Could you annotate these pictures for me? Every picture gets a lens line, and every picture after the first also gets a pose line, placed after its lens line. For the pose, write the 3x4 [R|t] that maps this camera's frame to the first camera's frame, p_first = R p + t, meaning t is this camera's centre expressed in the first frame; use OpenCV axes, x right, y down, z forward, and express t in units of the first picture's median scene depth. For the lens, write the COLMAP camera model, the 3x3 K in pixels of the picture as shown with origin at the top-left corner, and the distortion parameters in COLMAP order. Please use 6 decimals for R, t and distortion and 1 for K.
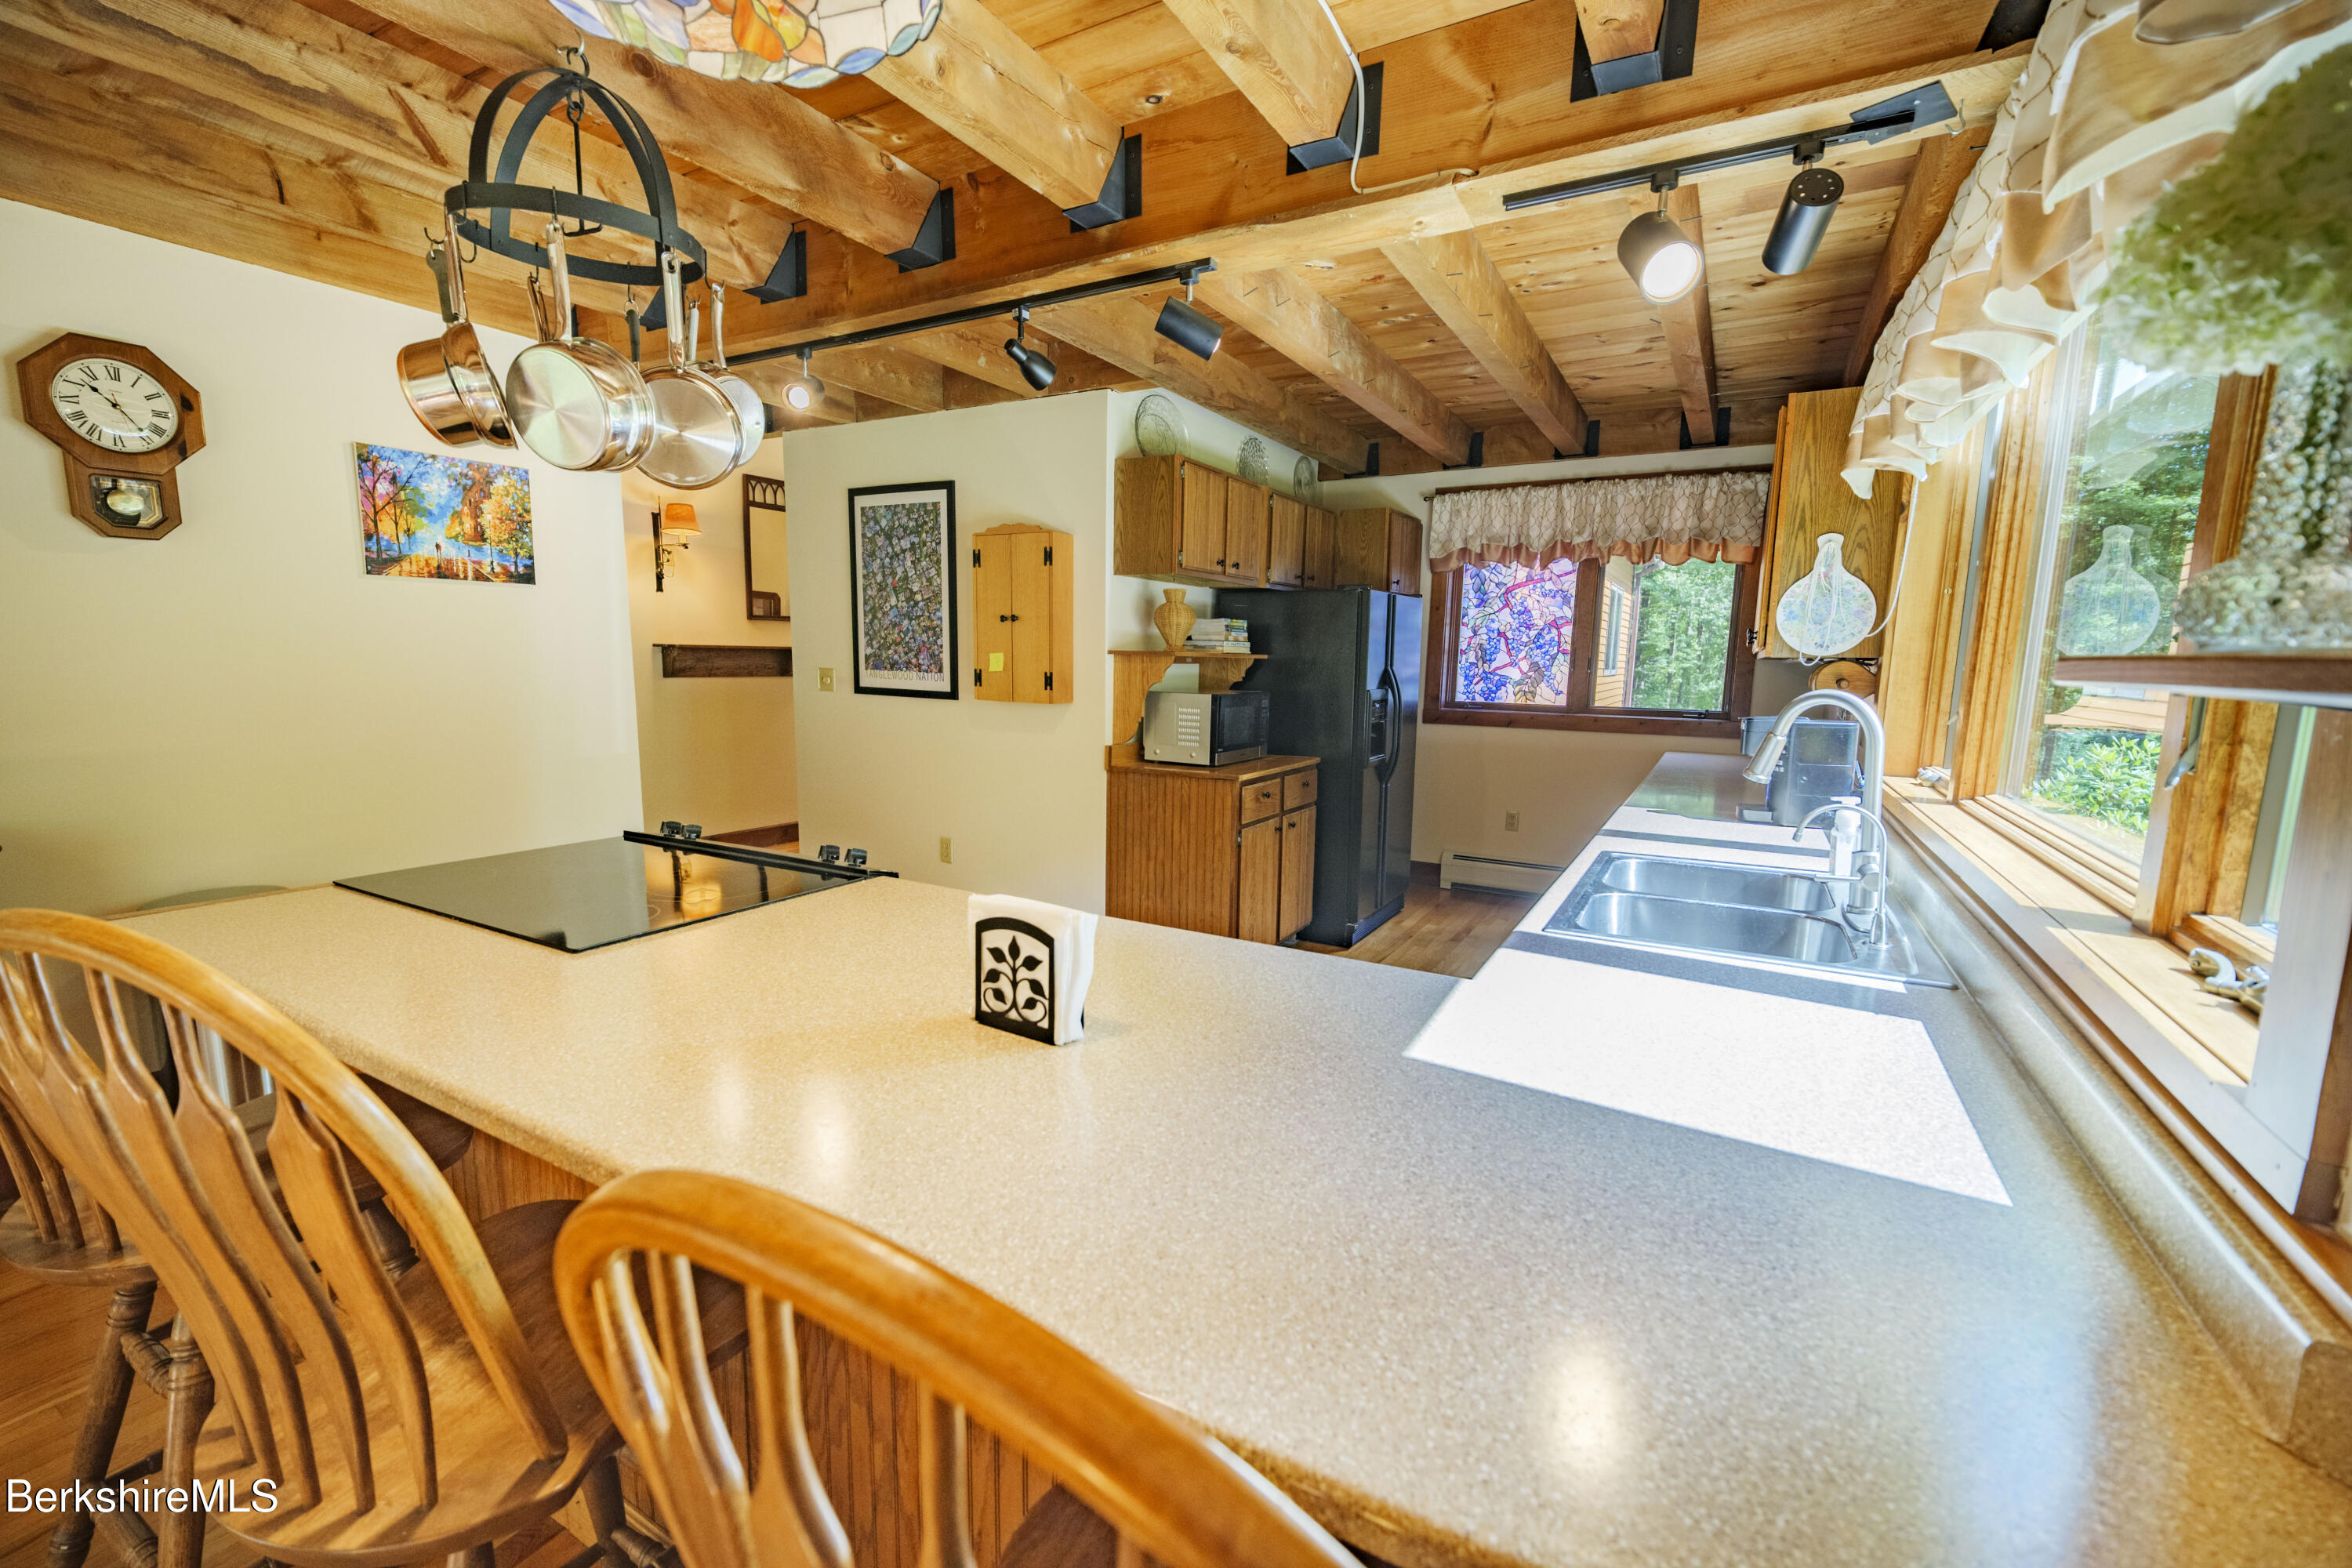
lens RADIAL K [[973.9, 0, 1151.3], [0, 973.9, 796.5], [0, 0, 1]] dist [0.011403, -0.004623]
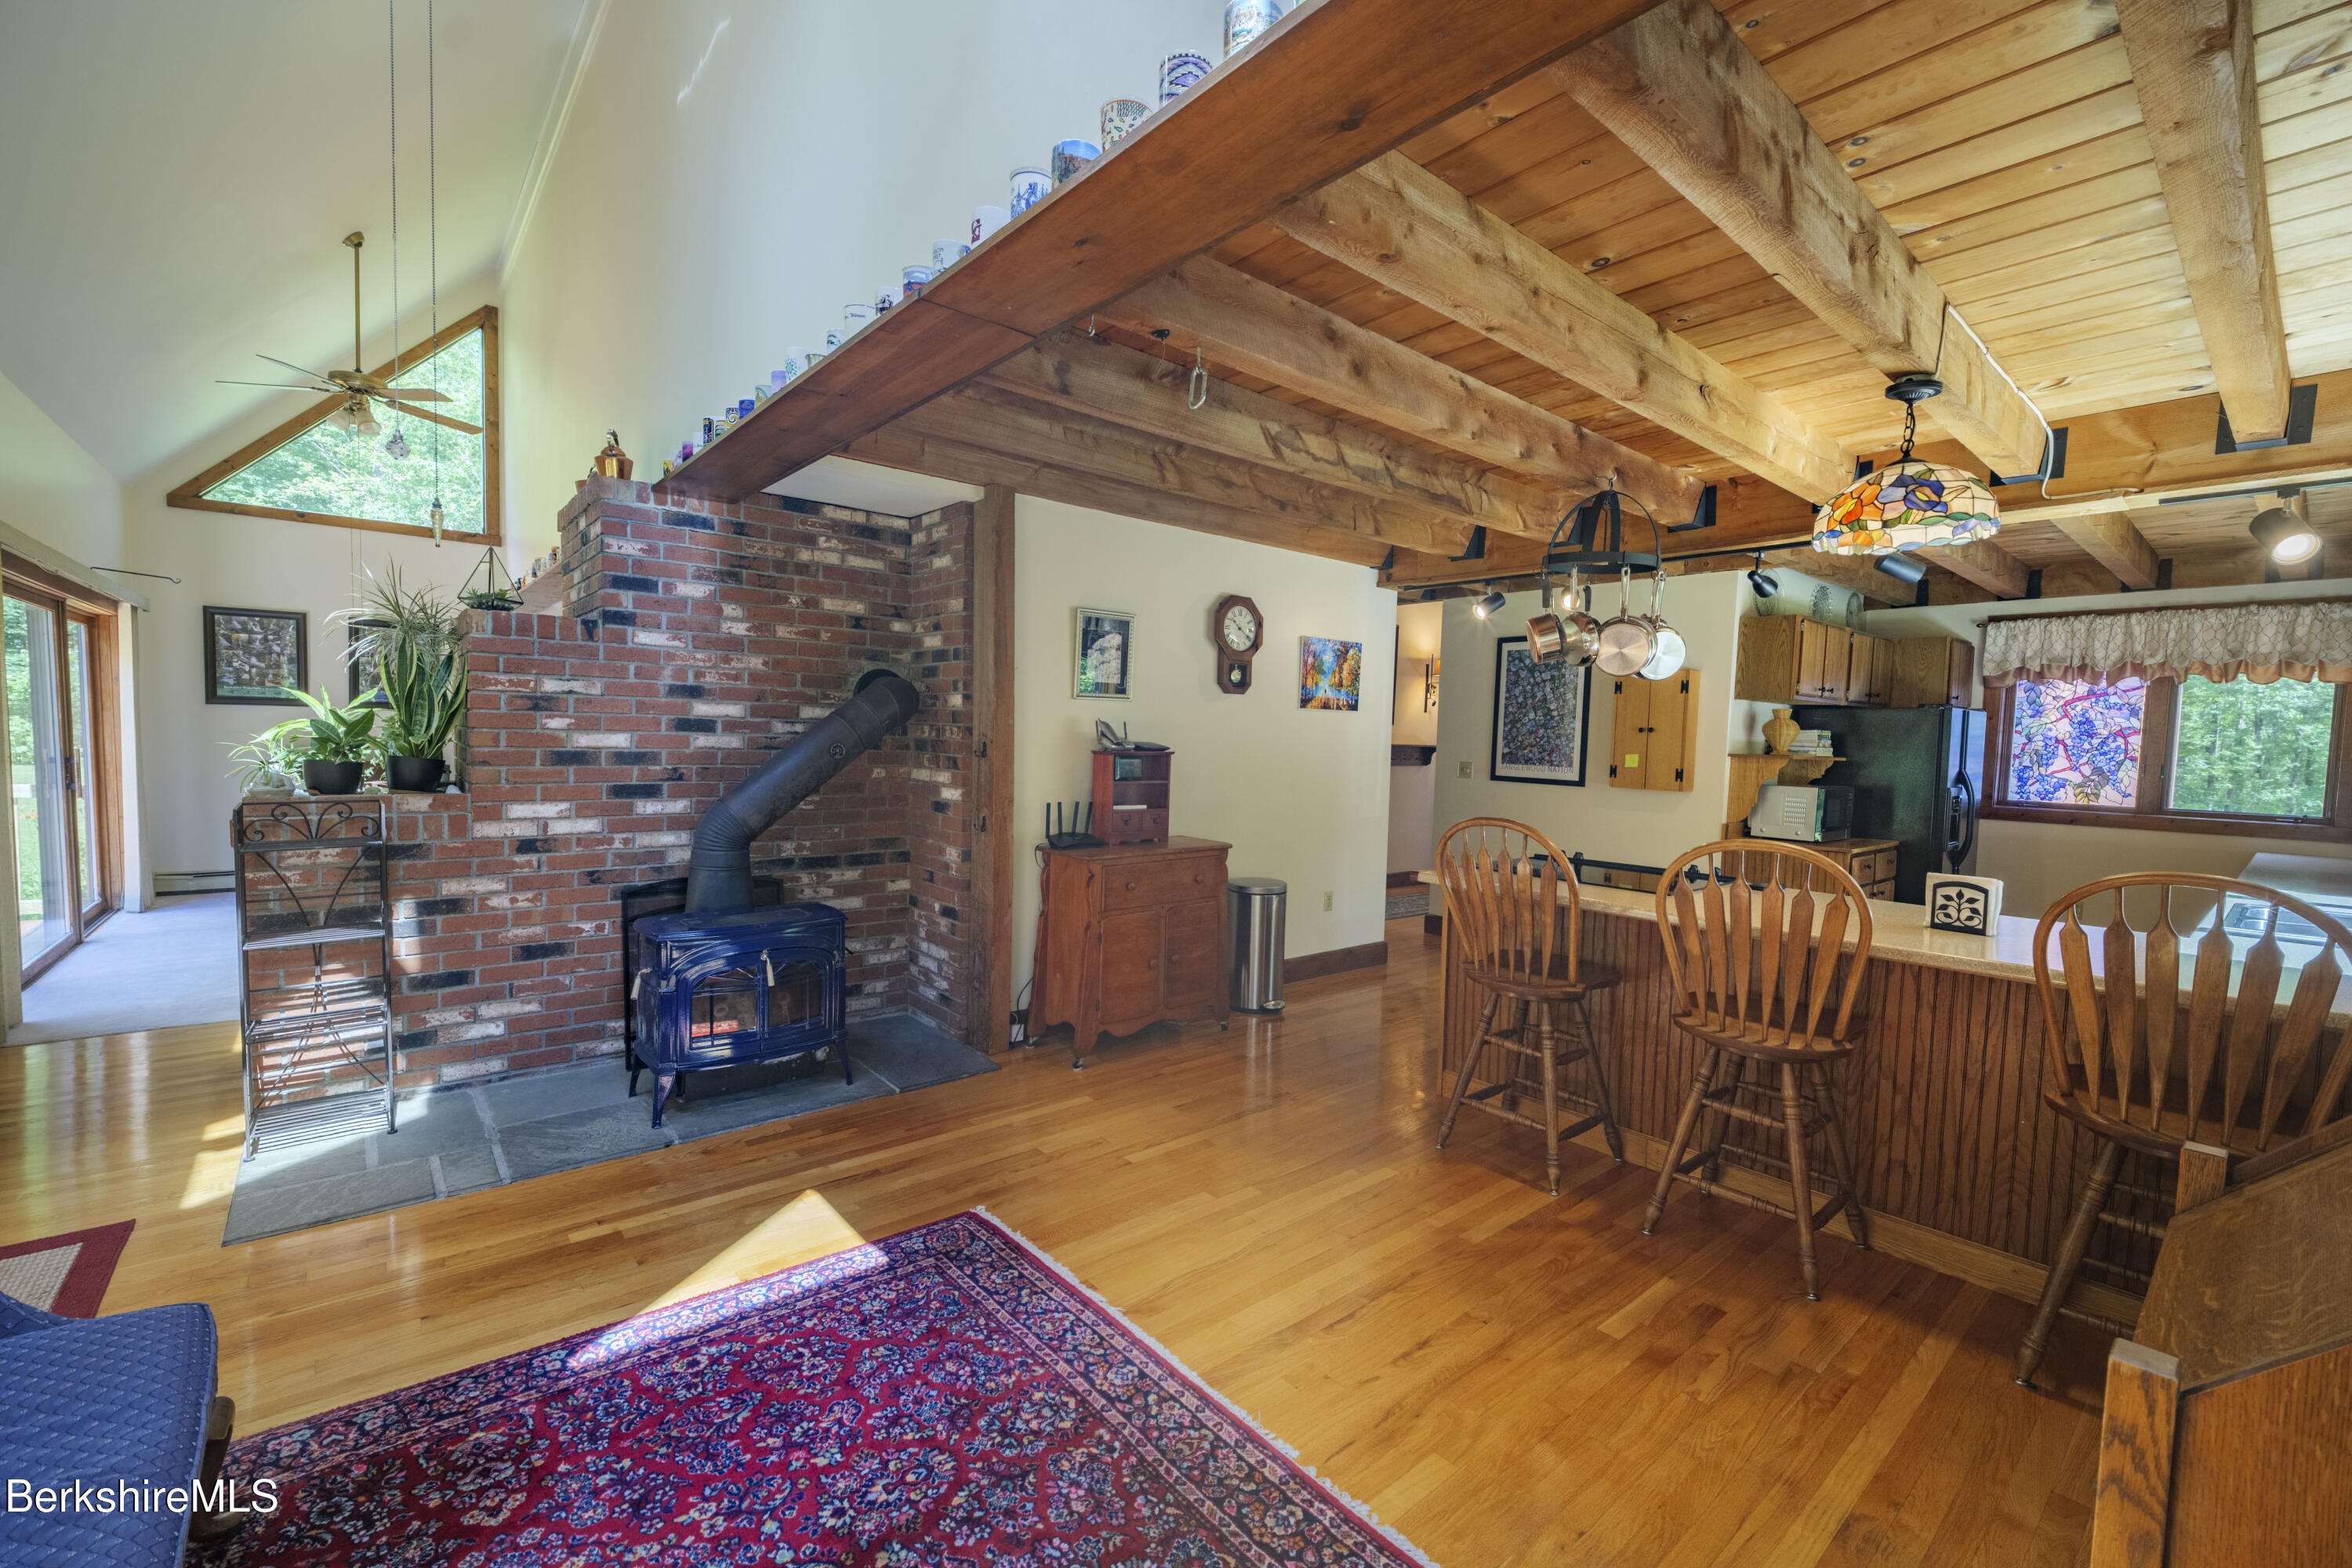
lens RADIAL K [[973.9, 0, 1173.0], [0, 973.9, 794.6], [0, 0, 1]] dist [0.011403, -0.004623]
pose [[0.947045, 0.028091, -0.319868, -0.281623], [-0.056975, 0.995060, -0.081300, 0.051059], [0.316004, 0.095219, 0.943967, -0.438533]]
